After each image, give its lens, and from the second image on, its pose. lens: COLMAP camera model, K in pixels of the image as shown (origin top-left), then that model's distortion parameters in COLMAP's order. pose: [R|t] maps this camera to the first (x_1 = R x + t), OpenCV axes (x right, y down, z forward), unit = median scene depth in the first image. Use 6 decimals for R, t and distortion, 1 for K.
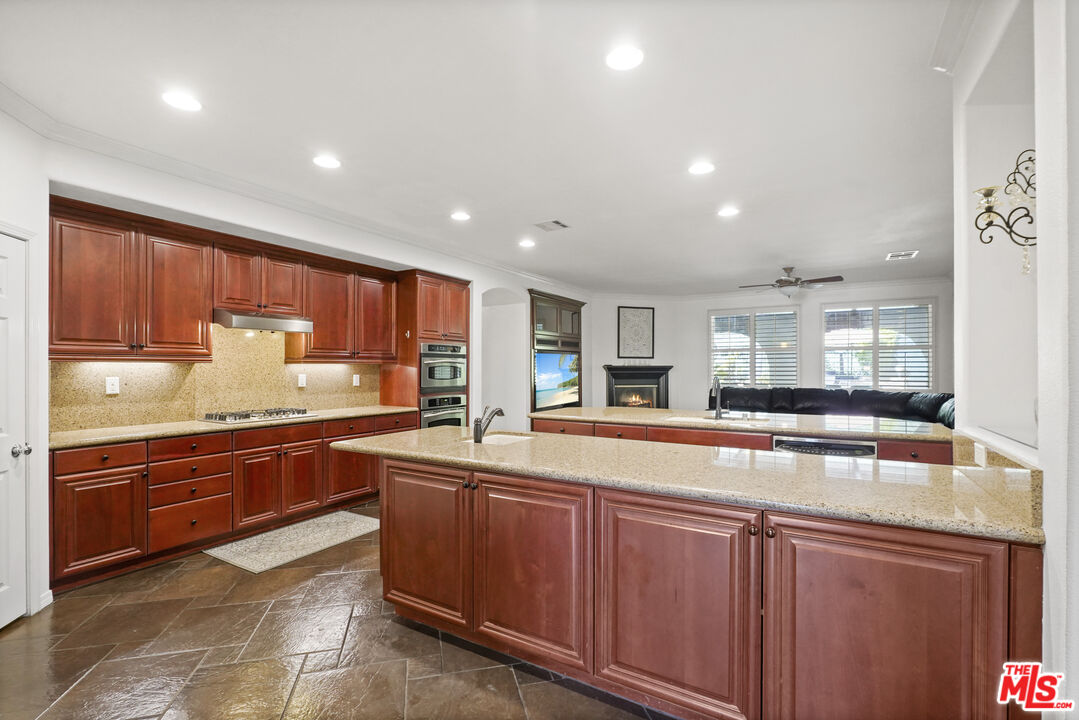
lens RADIAL K [[491.7, 0, 550.7], [0, 491.7, 367.0], [0, 0, 1]] dist [-0.013085, 0.003193]
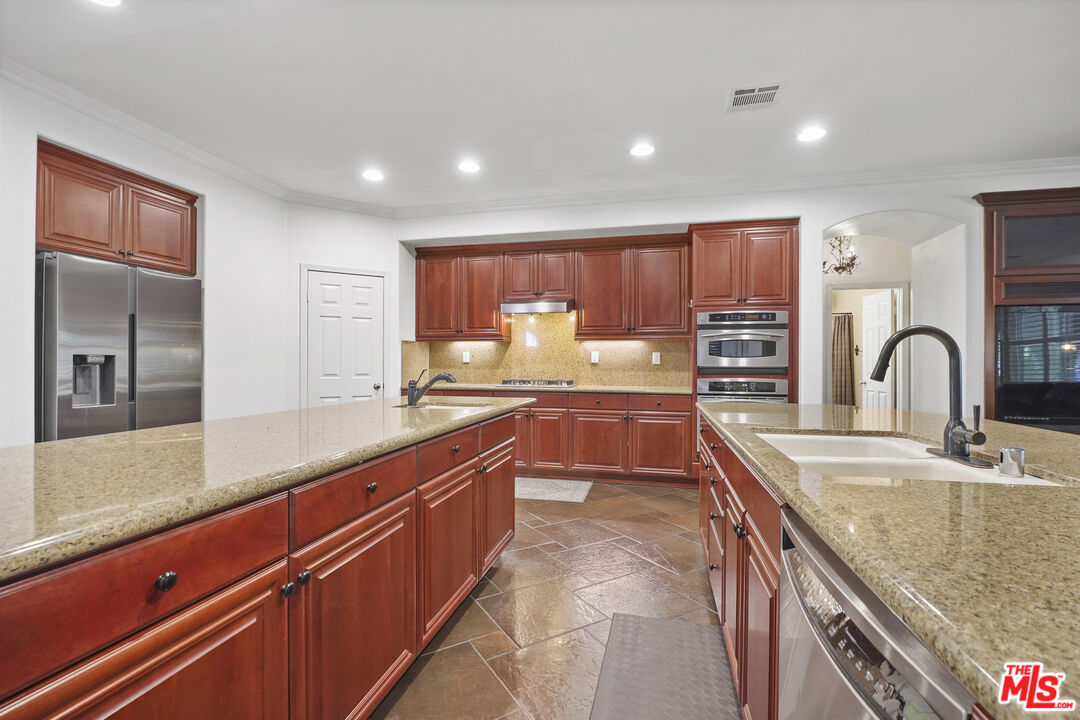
lens RADIAL K [[492.1, 0, 534.4], [0, 492.1, 361.2], [0, 0, 1]] dist [-0.013085, 0.003193]
pose [[0.272831, -0.001760, -0.962061, 0.444165], [-0.003454, 0.999990, -0.002809, 0.035297], [0.962056, 0.004089, 0.272822, 0.498797]]
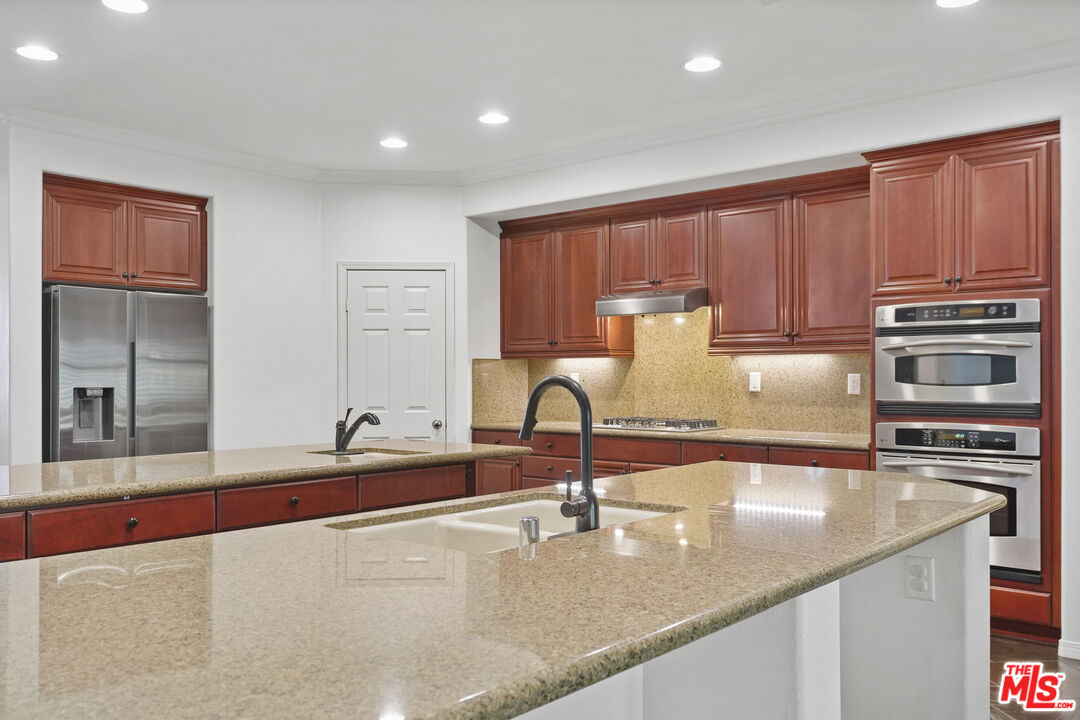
lens RADIAL K [[913.5, 0, 522.6], [0, 913.5, 371.4], [0, 0, 1]] dist [-0.001568, 0.031921]
pose [[-0.207144, -0.004162, -0.978302, 0.649946], [0.001957, 0.999987, -0.004669, 0.016449], [0.978308, -0.002881, -0.207134, 0.828516]]
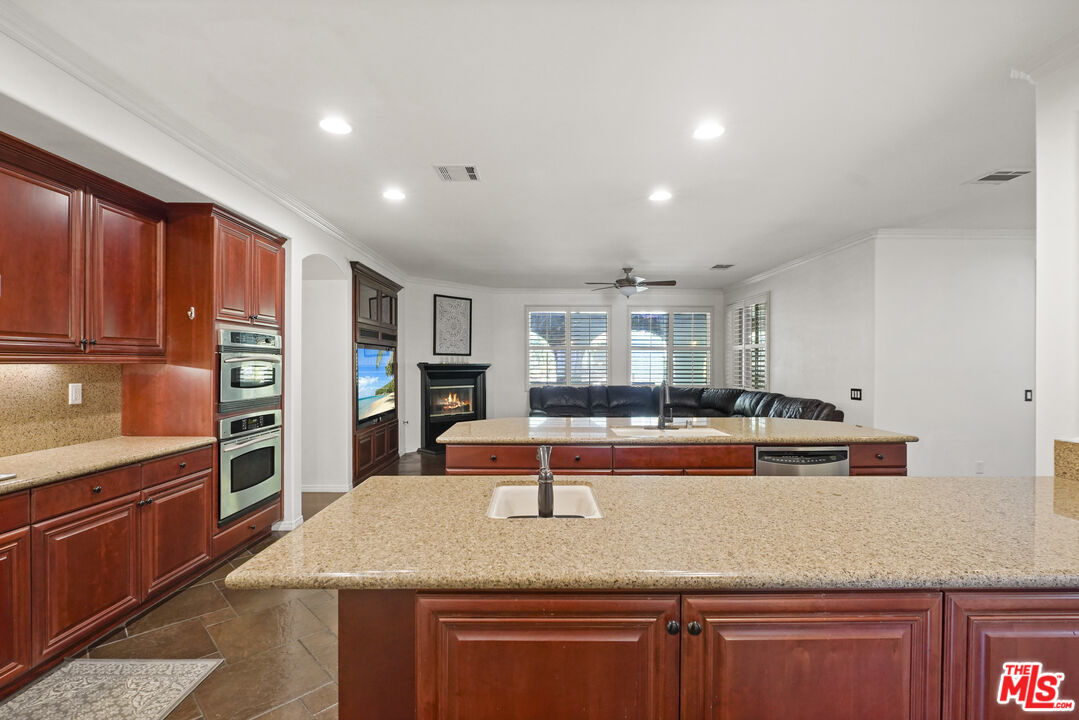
lens RADIAL K [[491.7, 0, 550.0], [0, 491.7, 364.1], [0, 0, 1]] dist [-0.013085, 0.003193]
pose [[0.856353, 0.002109, 0.516386, -0.221564], [-0.004302, 0.999986, 0.003050, -0.008879], [-0.516372, -0.004834, 0.856350, 0.272907]]
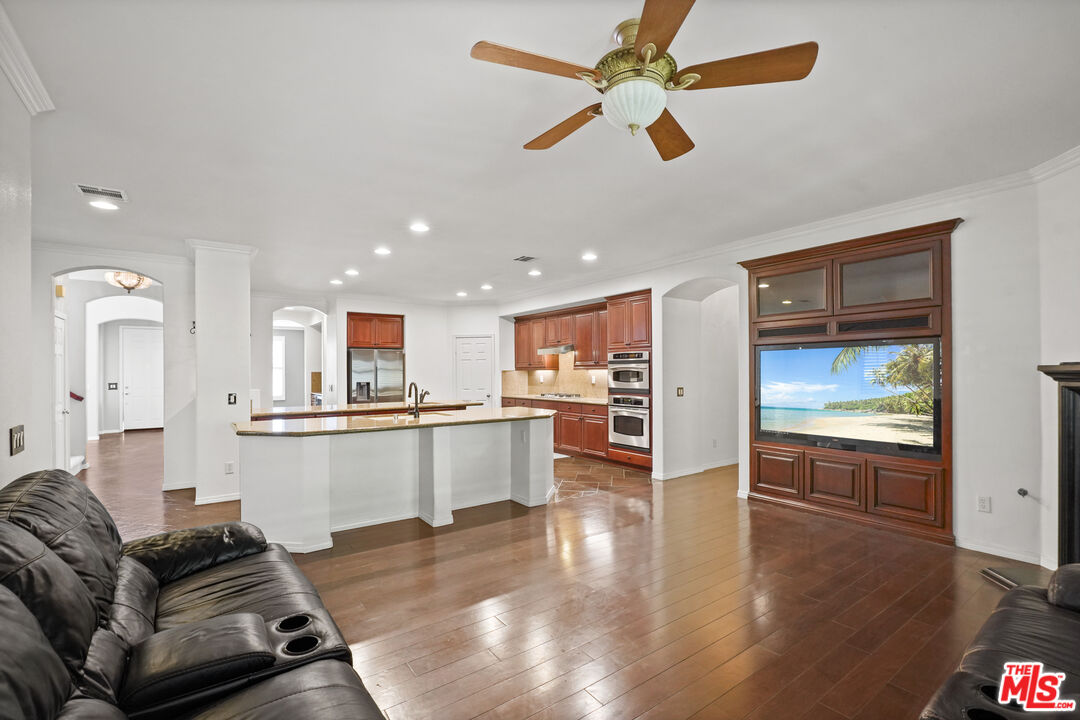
lens RADIAL K [[492.1, 0, 528.4], [0, 492.1, 364.7], [0, 0, 1]] dist [-0.013085, 0.003193]
pose [[-0.438398, -0.008824, -0.898738, 0.973929], [0.008304, 0.999869, -0.013868, -0.002209], [0.898743, -0.013543, -0.438267, 1.346261]]
